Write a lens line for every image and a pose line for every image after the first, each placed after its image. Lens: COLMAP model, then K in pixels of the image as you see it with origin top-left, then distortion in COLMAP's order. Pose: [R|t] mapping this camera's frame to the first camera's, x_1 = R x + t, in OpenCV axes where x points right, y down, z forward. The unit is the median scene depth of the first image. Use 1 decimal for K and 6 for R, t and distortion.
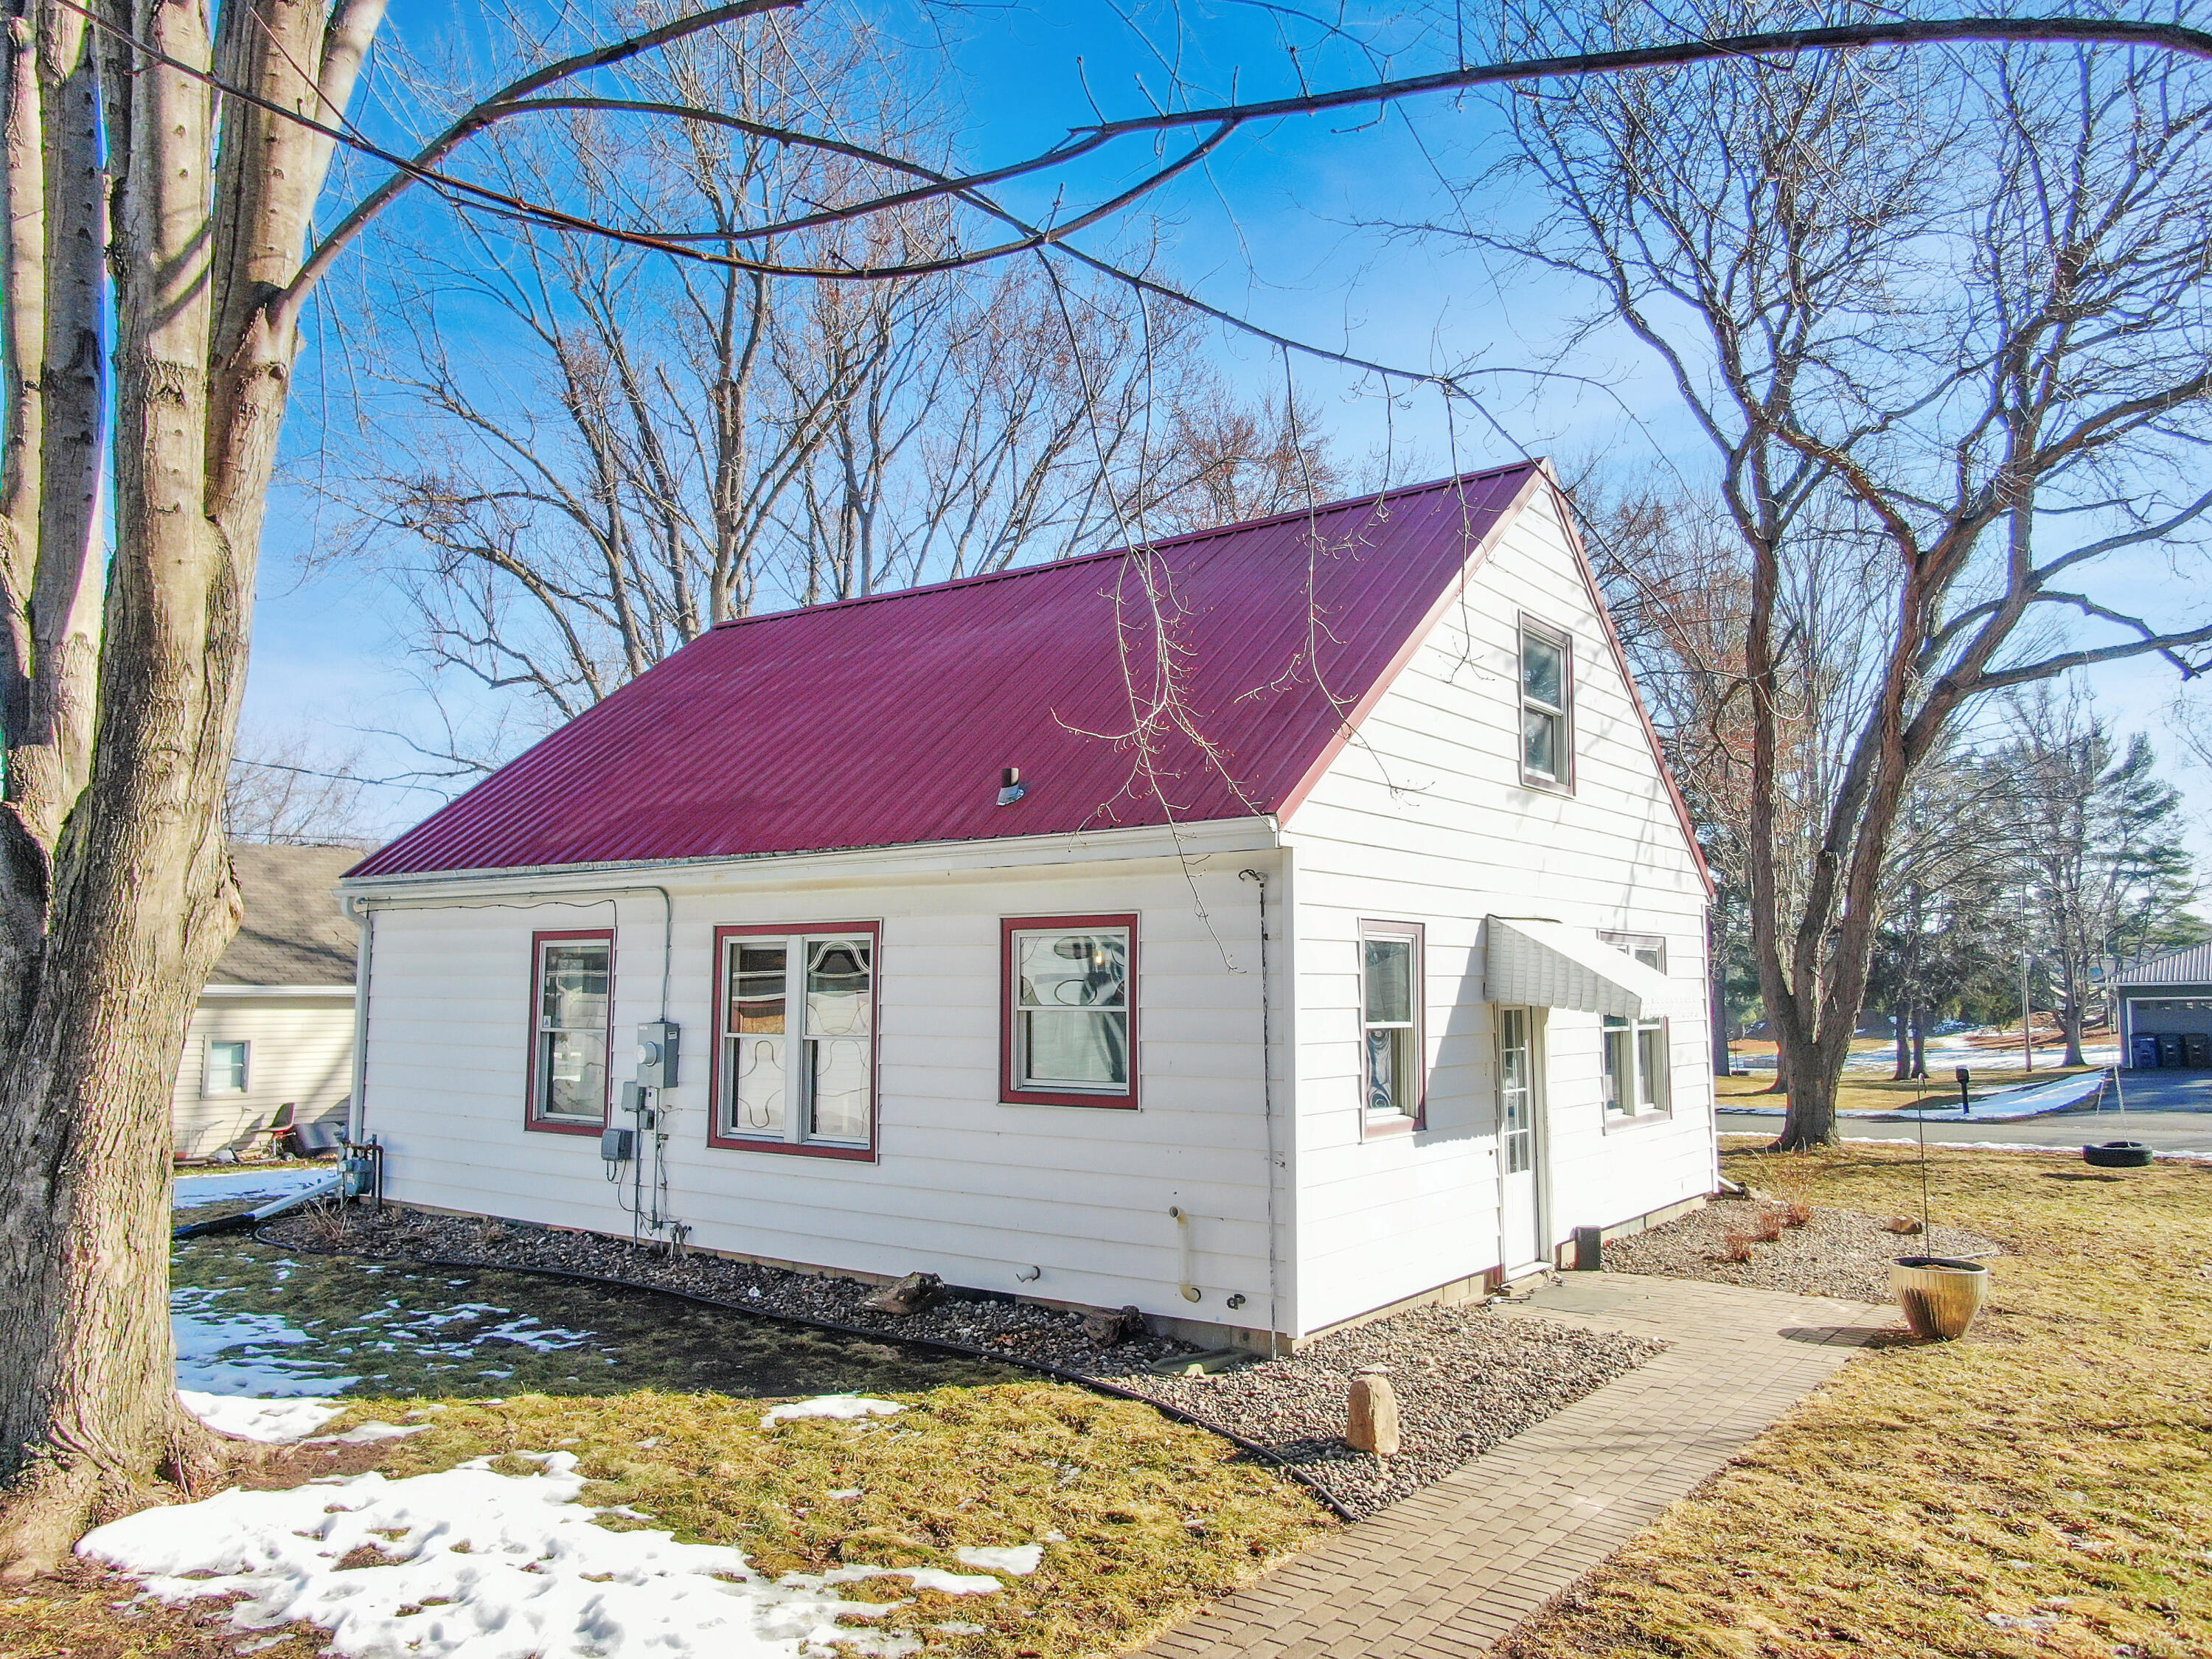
lens RADIAL K [[1581.8, 0, 1110.5], [0, 1581.8, 819.6], [0, 0, 1]] dist [-0.011238, 0.003570]
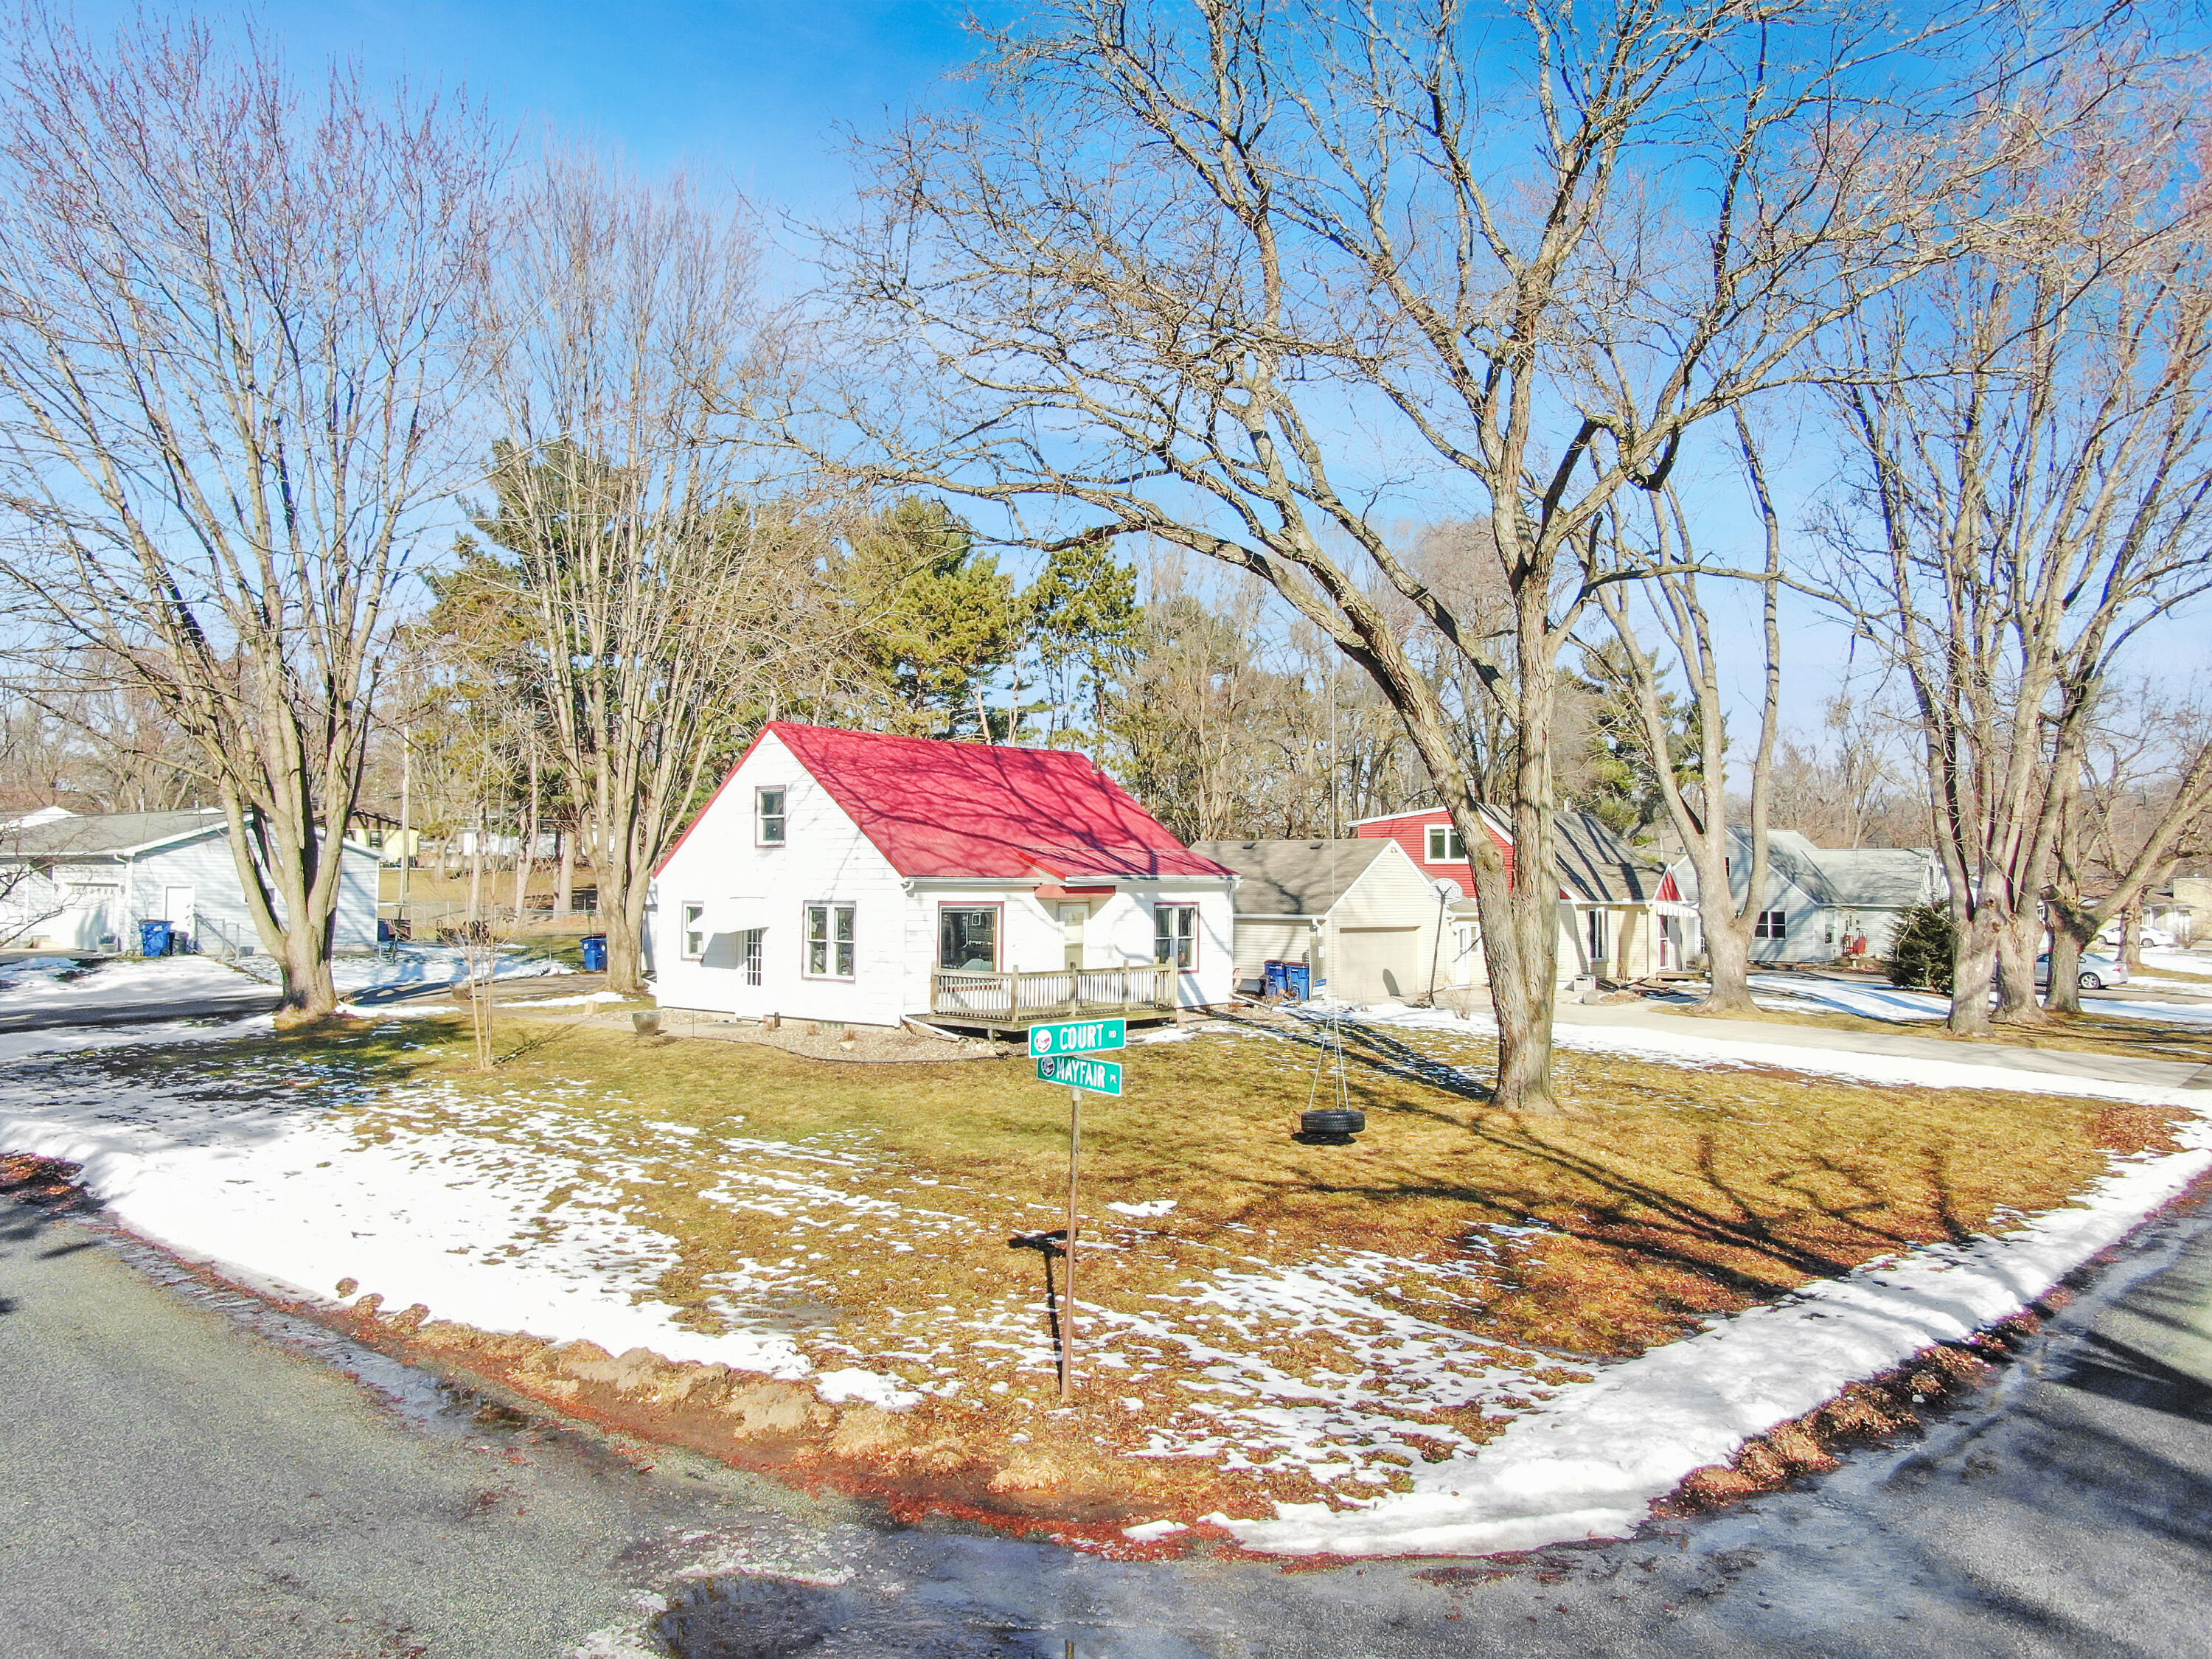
lens RADIAL K [[1581.8, 0, 1092.0], [0, 1581.8, 824.7], [0, 0, 1]] dist [-0.011238, 0.003570]
pose [[-0.057222, -0.047355, -0.997238, 3.288445], [0.099090, 0.993673, -0.052871, 0.155384], [0.993432, -0.101842, -0.052168, 1.896693]]
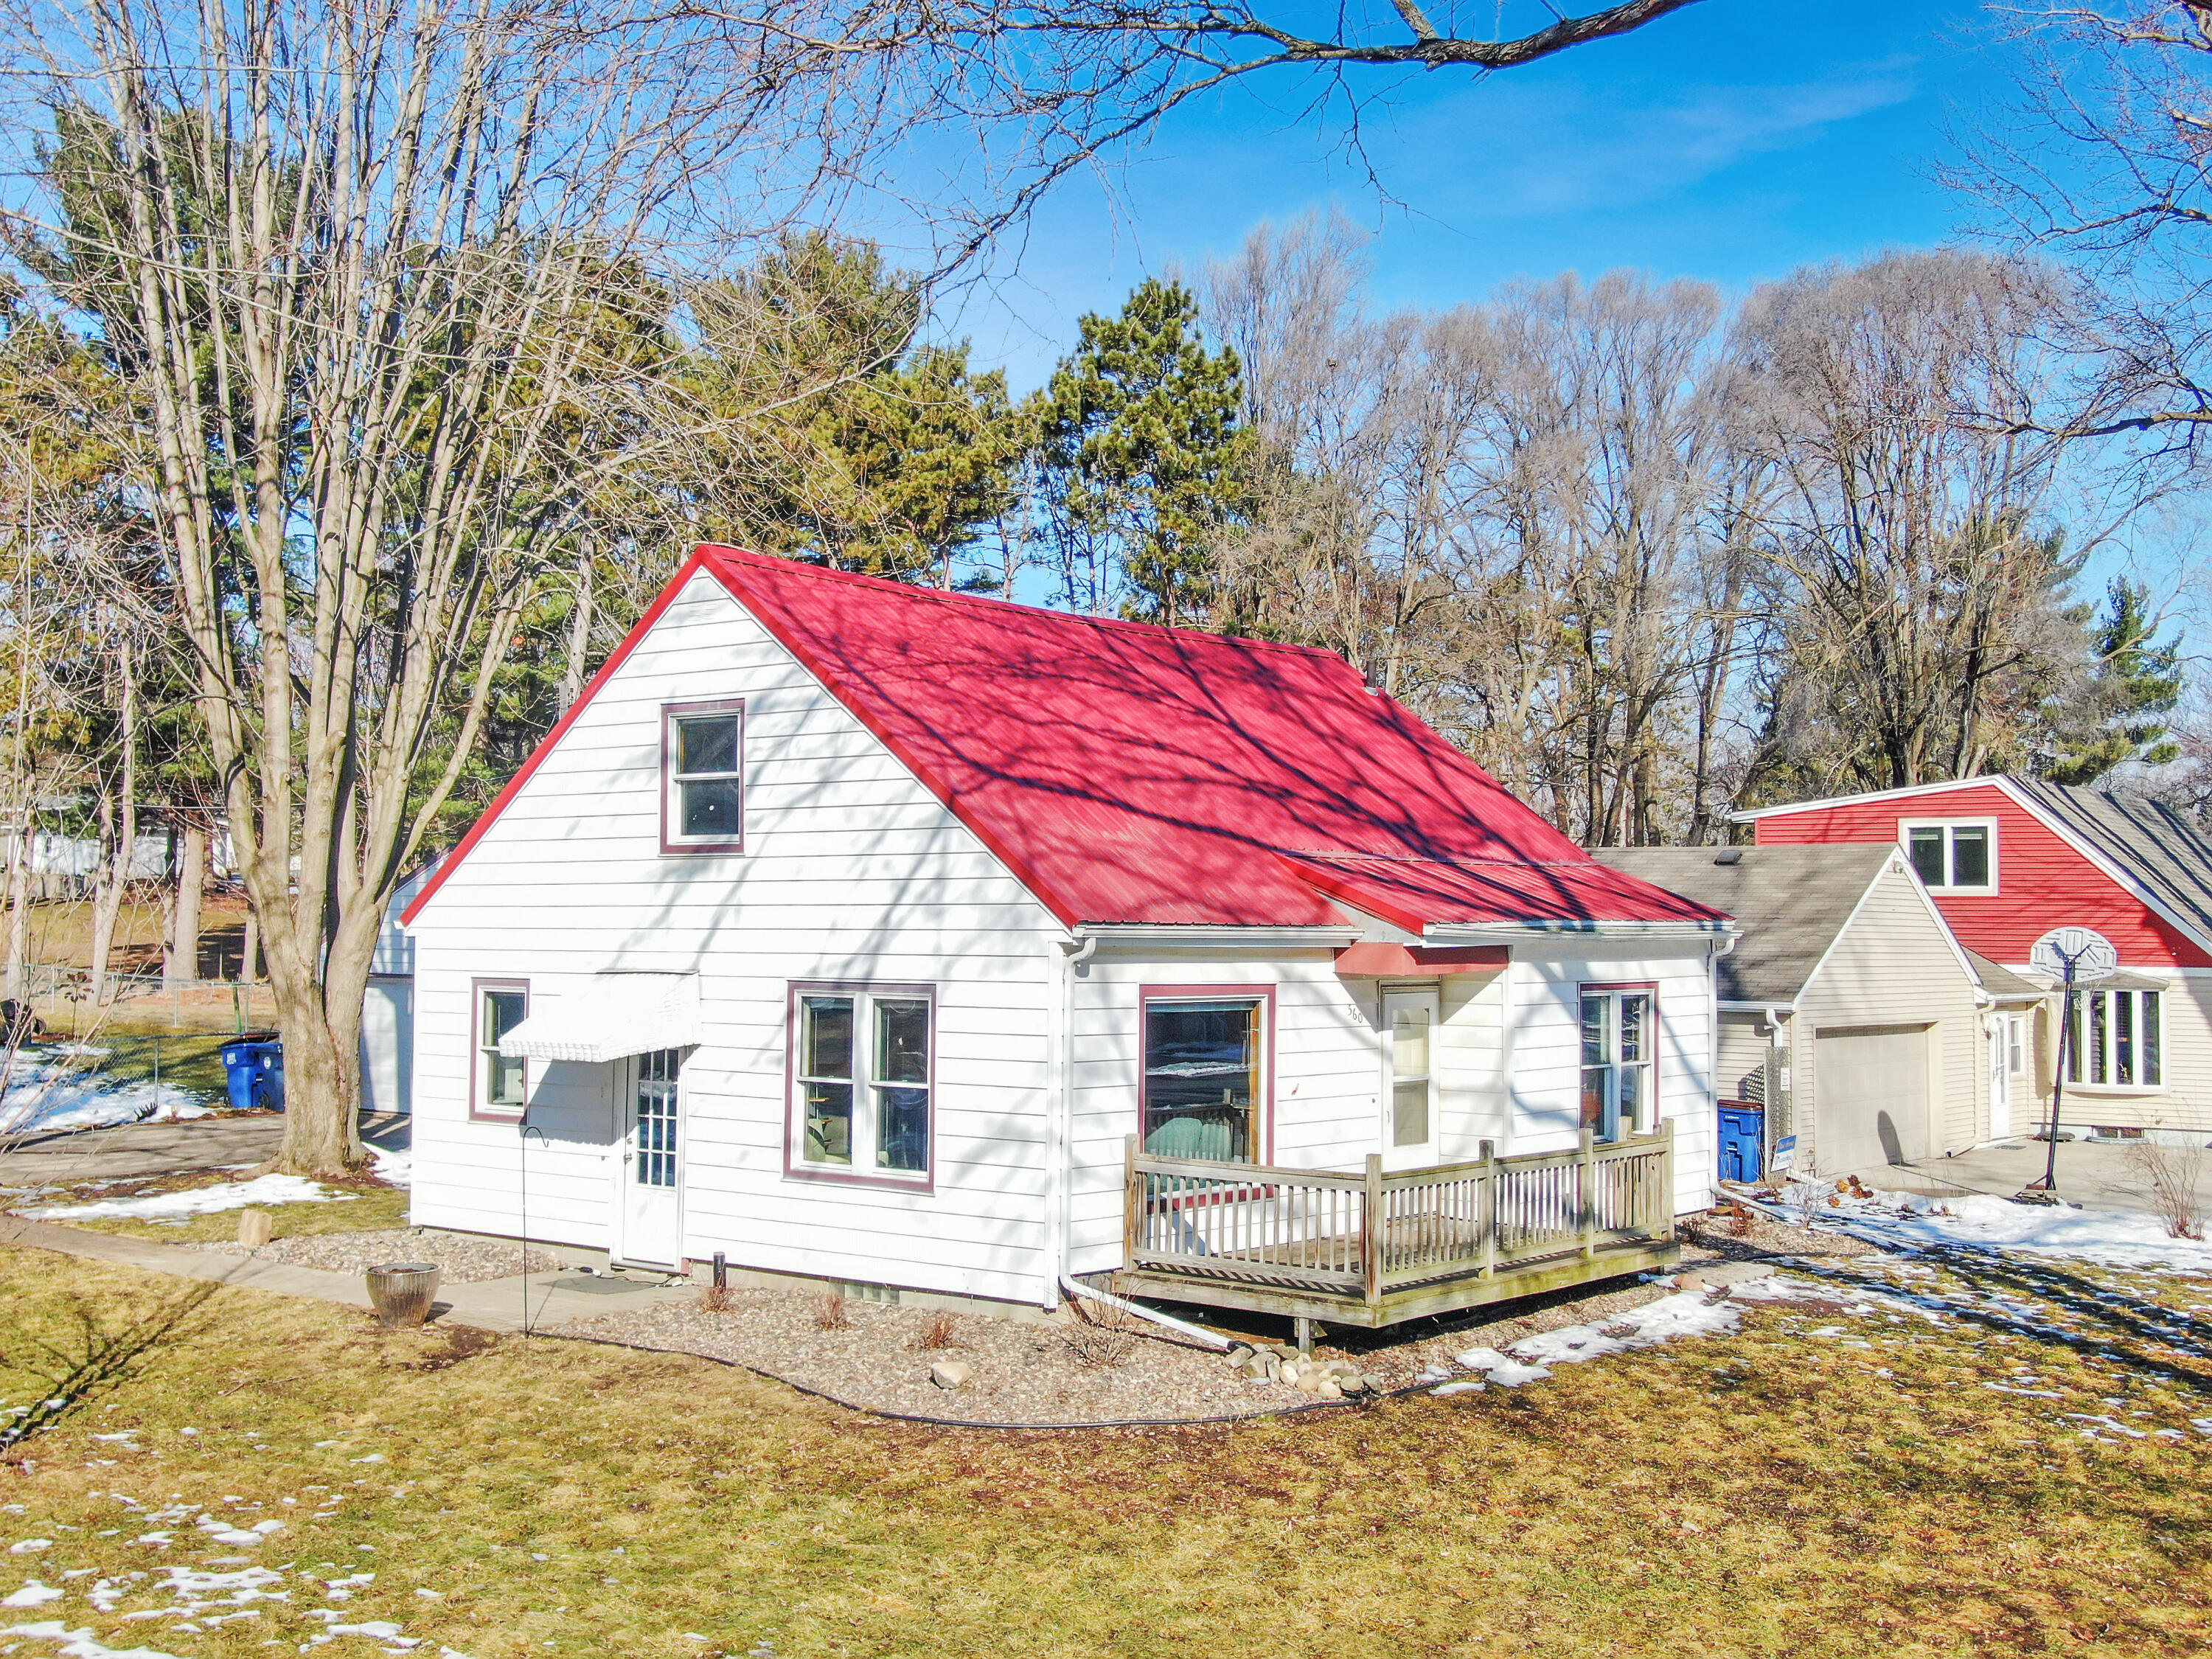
lens RADIAL K [[2447.8, 0, 1115.8], [0, 2447.8, 833.9], [0, 0, 1]] dist [-0.007953, 0.000000]
pose [[-0.014214, -0.046367, -0.998823, 2.224266], [0.096898, 0.994159, -0.047529, 0.085968], [0.995193, -0.097459, -0.009638, 1.466894]]
